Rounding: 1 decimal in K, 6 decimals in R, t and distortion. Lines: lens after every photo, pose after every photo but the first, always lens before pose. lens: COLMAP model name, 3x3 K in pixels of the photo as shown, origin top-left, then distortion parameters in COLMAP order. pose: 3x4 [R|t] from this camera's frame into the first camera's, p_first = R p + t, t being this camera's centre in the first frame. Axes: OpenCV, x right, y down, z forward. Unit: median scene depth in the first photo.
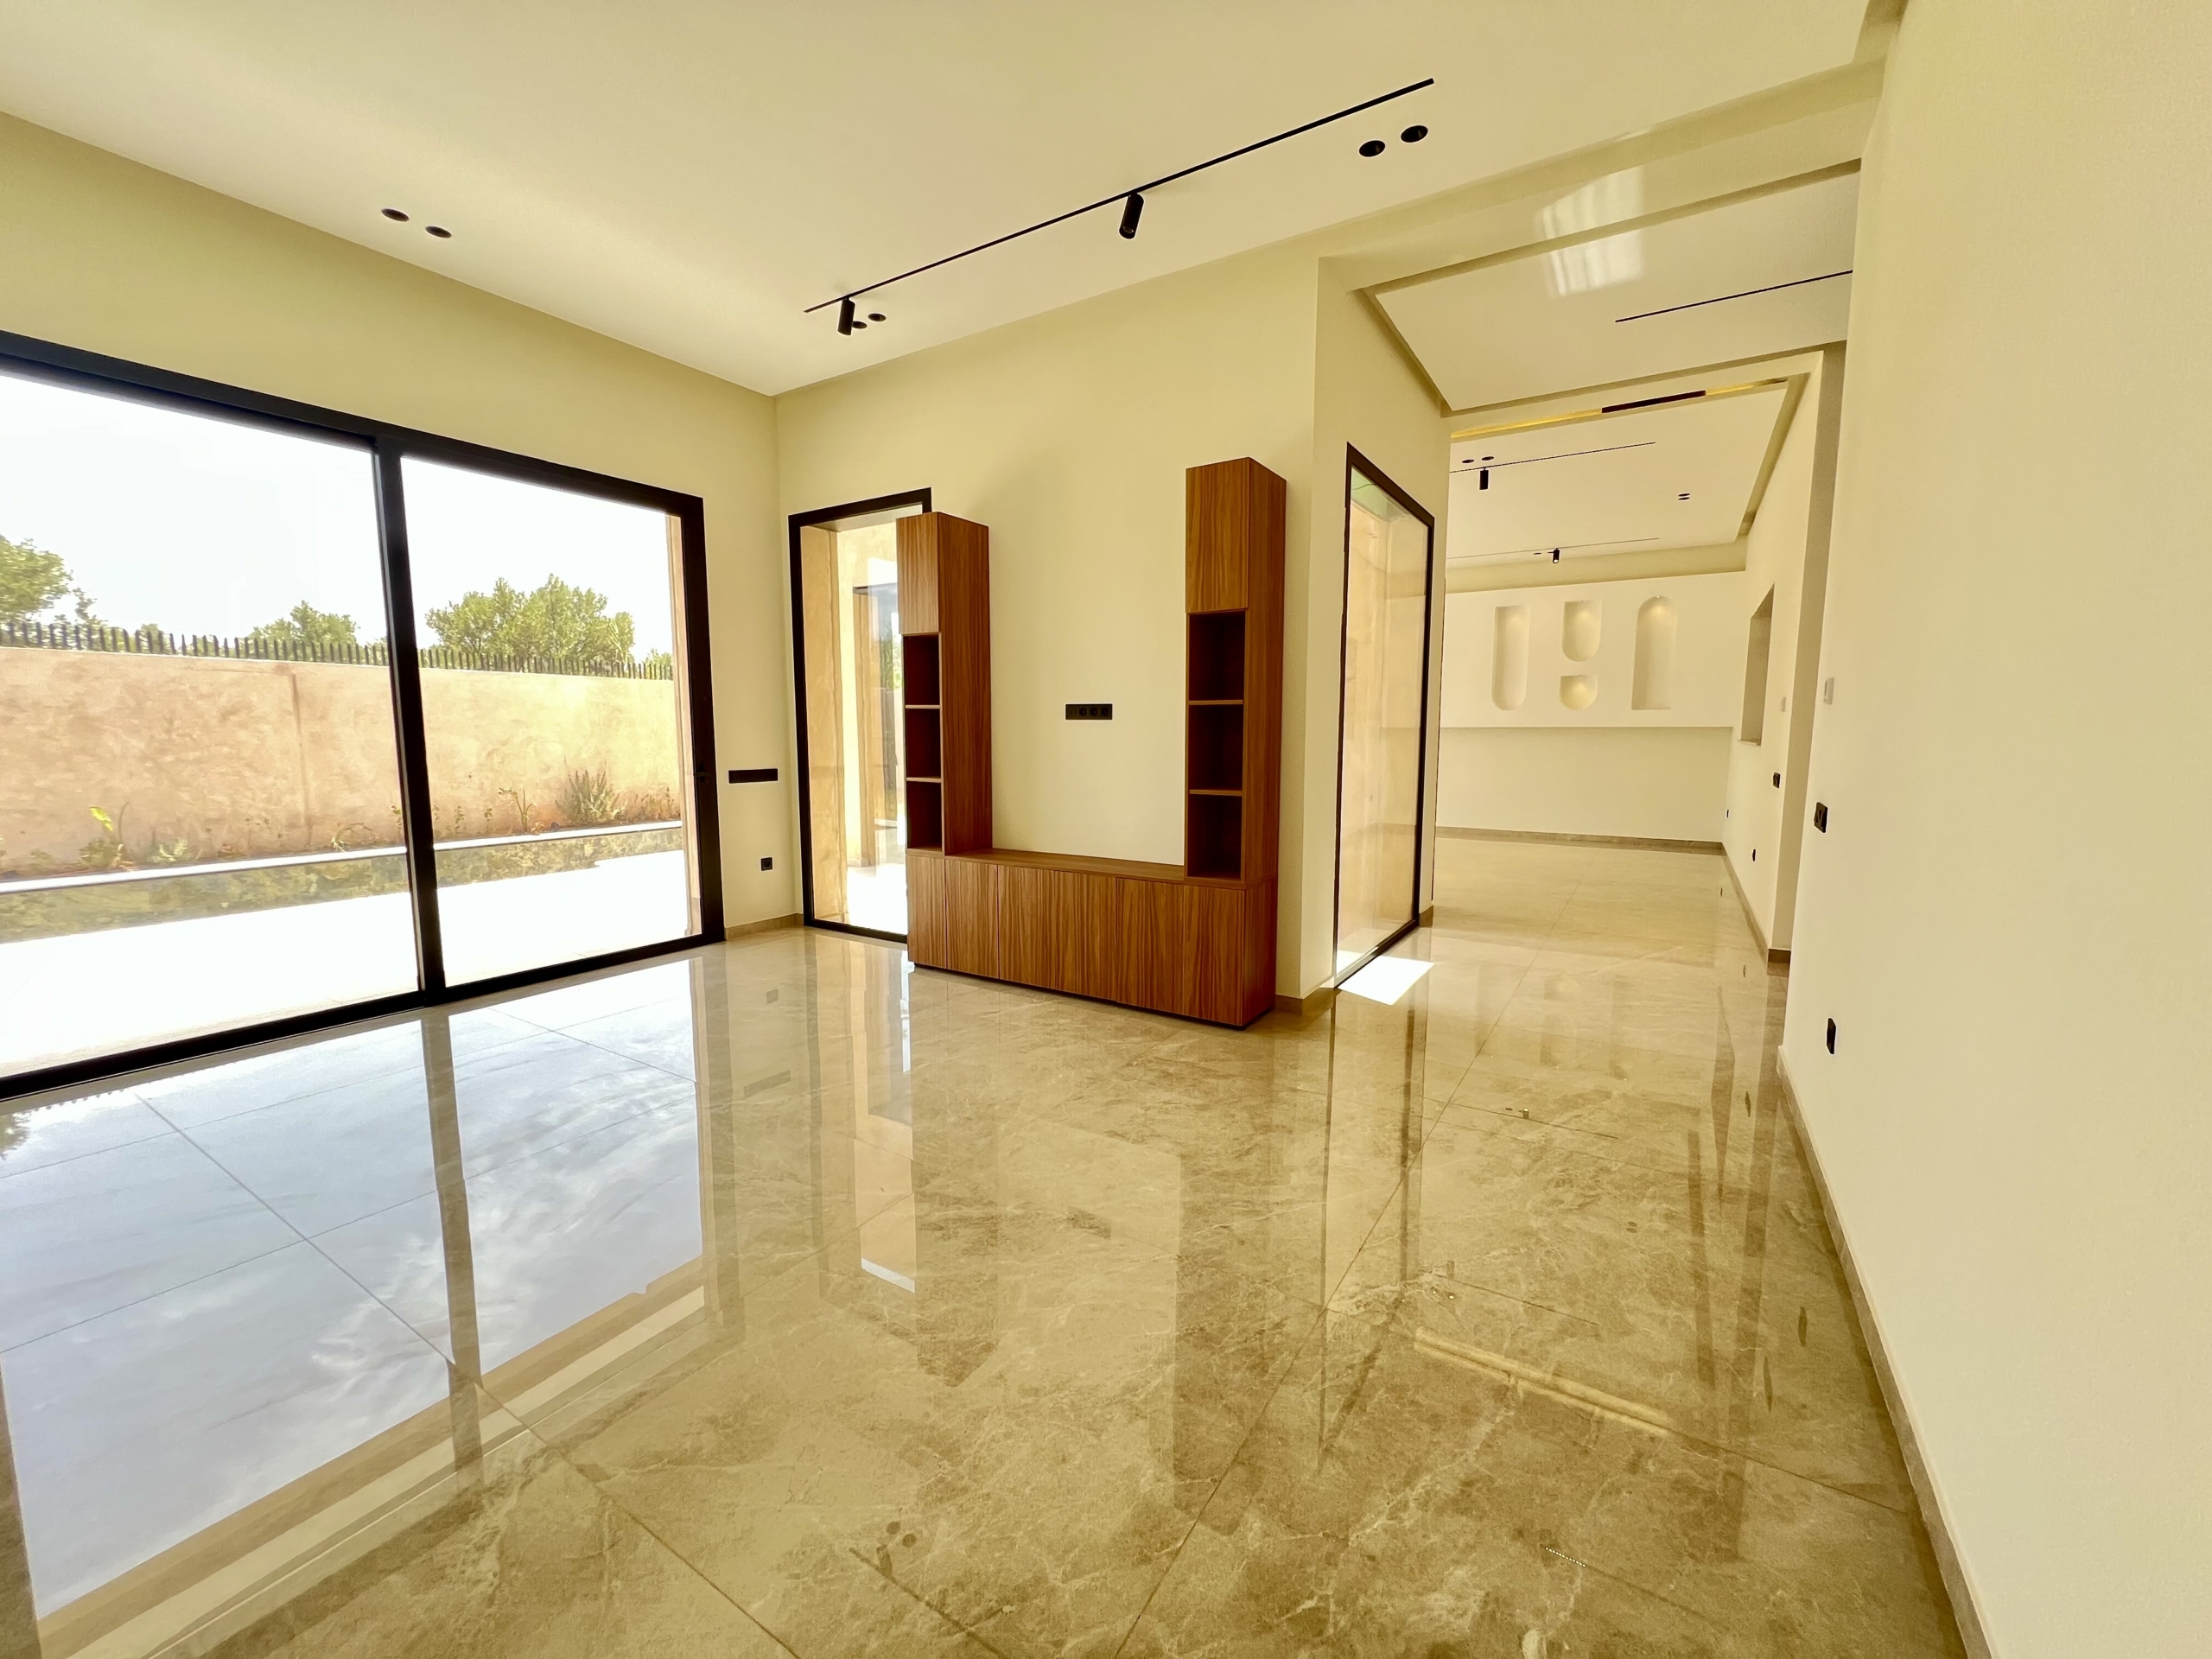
lens RADIAL K [[885.7, 0, 1106.0], [0, 885.7, 829.5], [0, 0, 1]] dist [-0.003093, 0.000225]
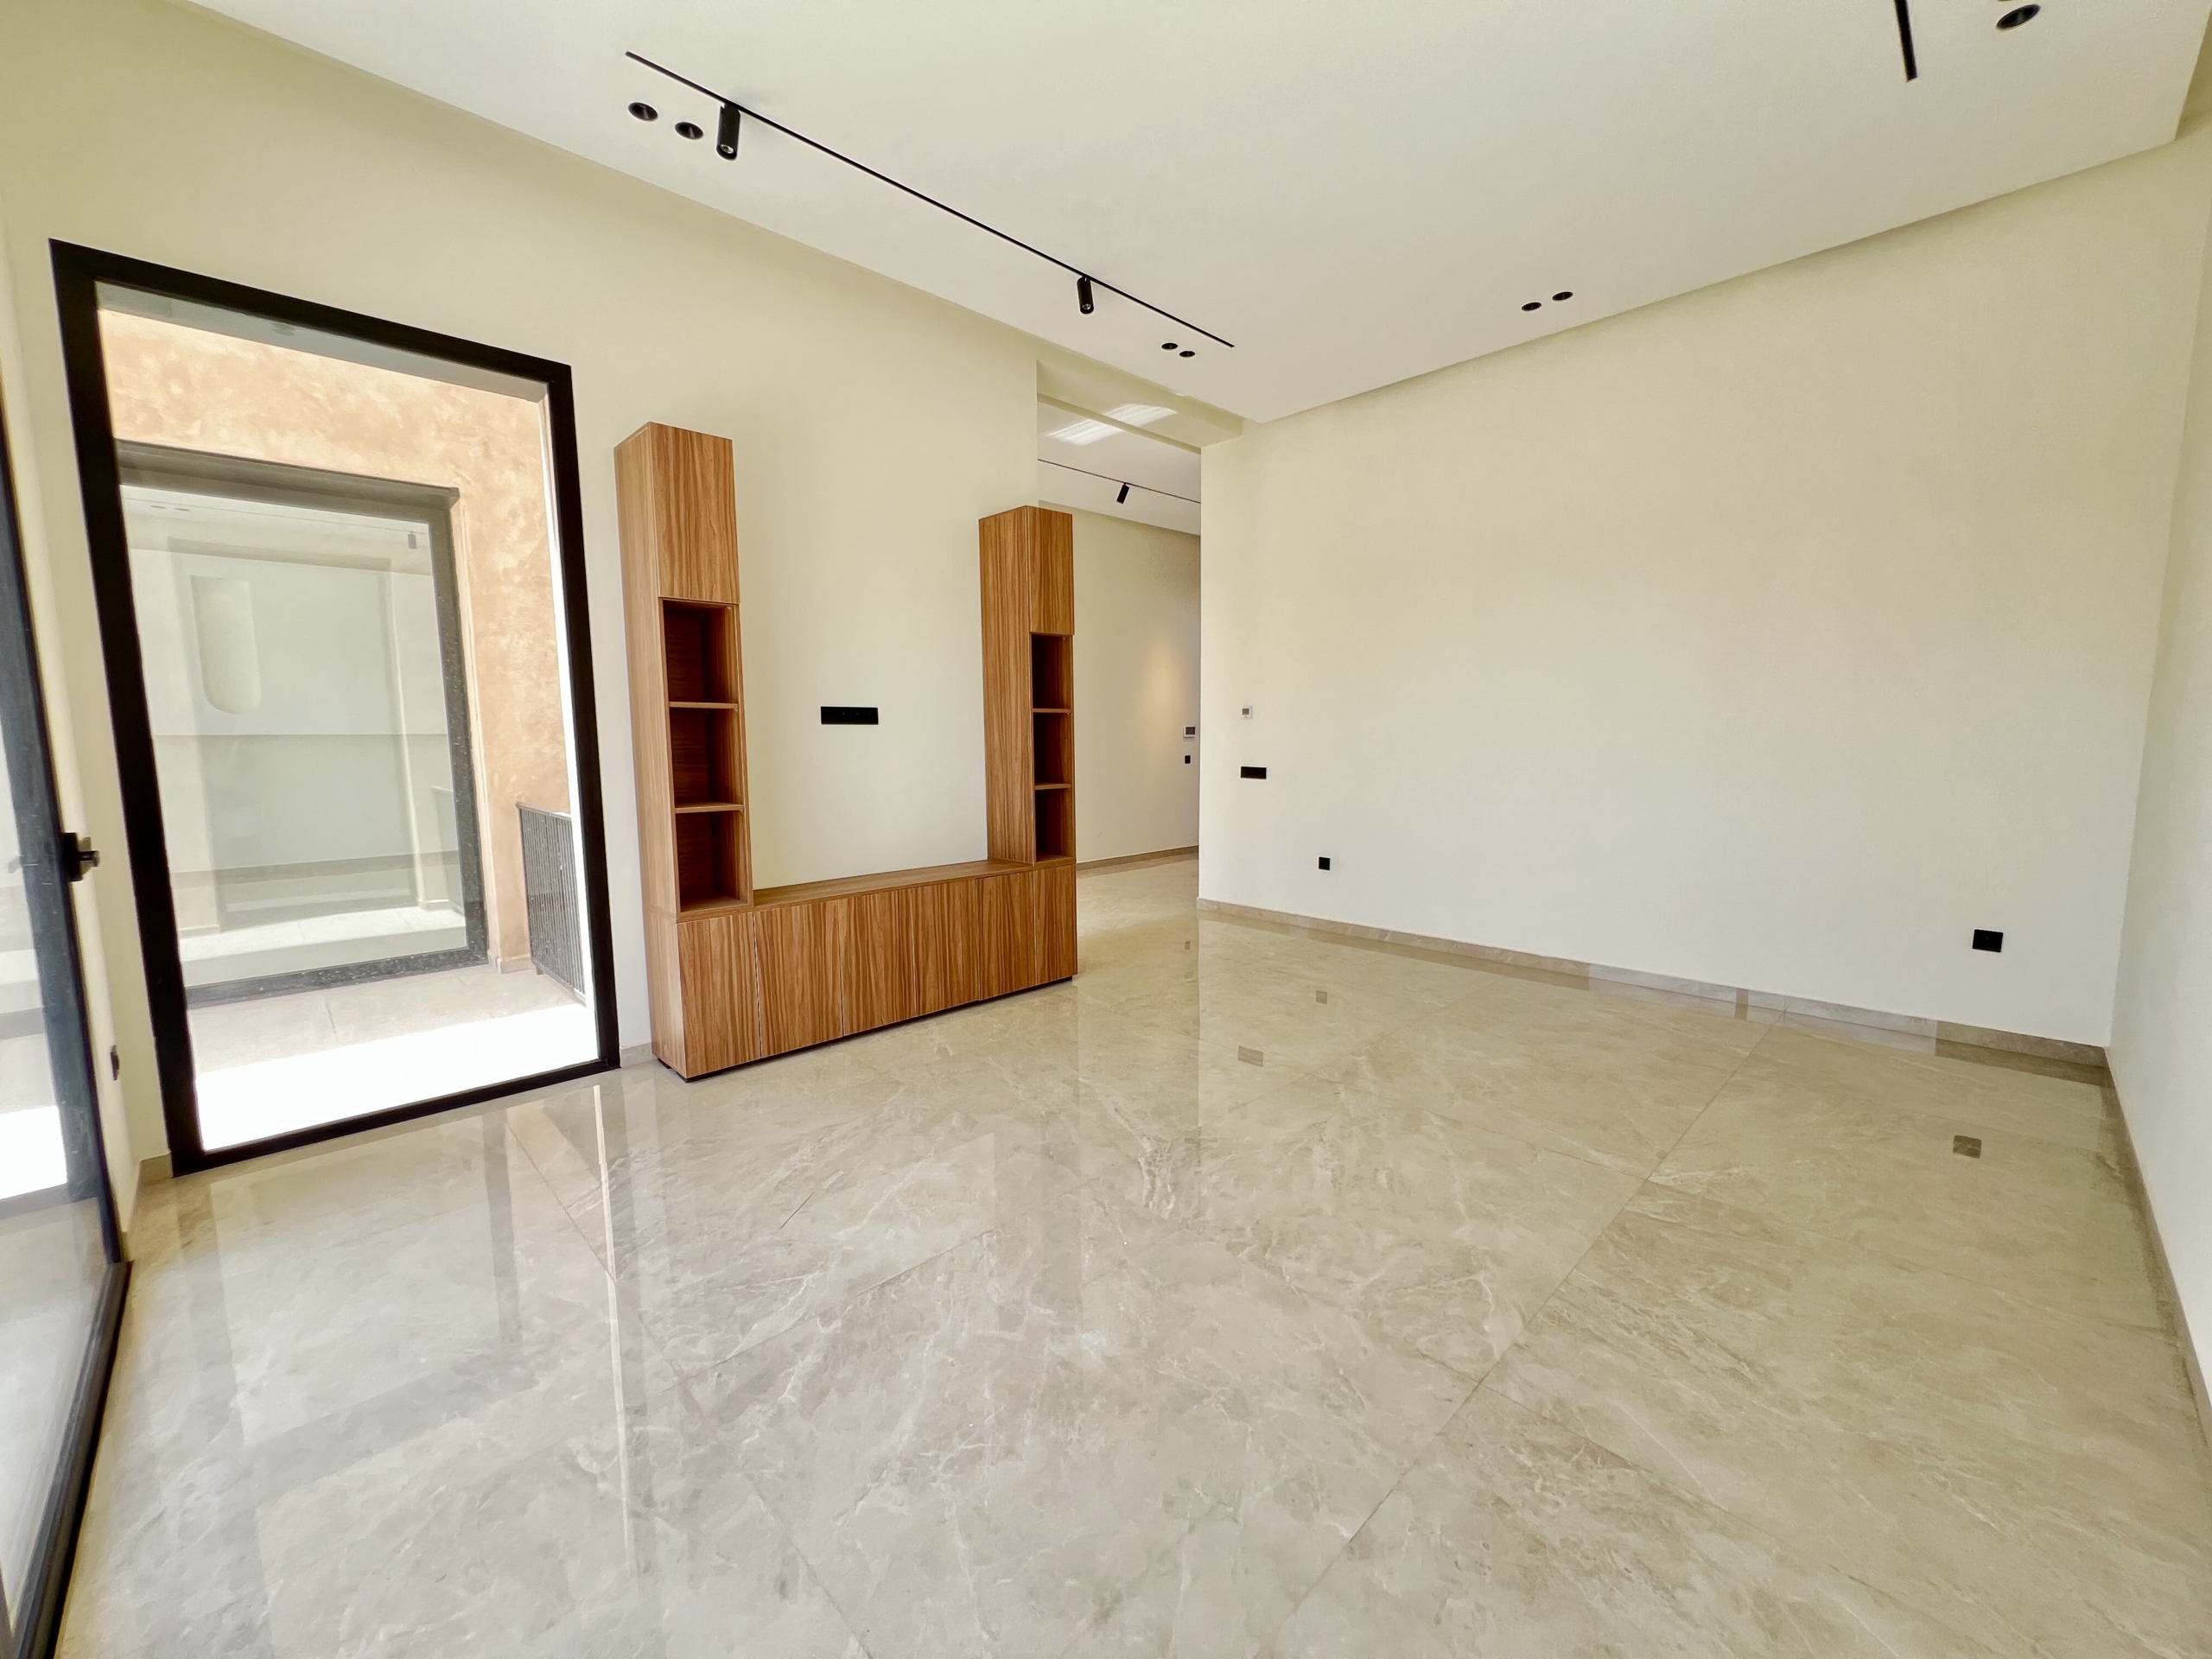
lens RADIAL K [[885.7, 0, 1106.0], [0, 885.7, 829.5], [0, 0, 1]] dist [-0.003093, 0.000225]
pose [[0.231375, -0.111836, 0.966415, -0.908623], [0.116211, 0.989435, 0.086677, -0.071564], [-0.965899, 0.092253, 0.241927, 0.584164]]
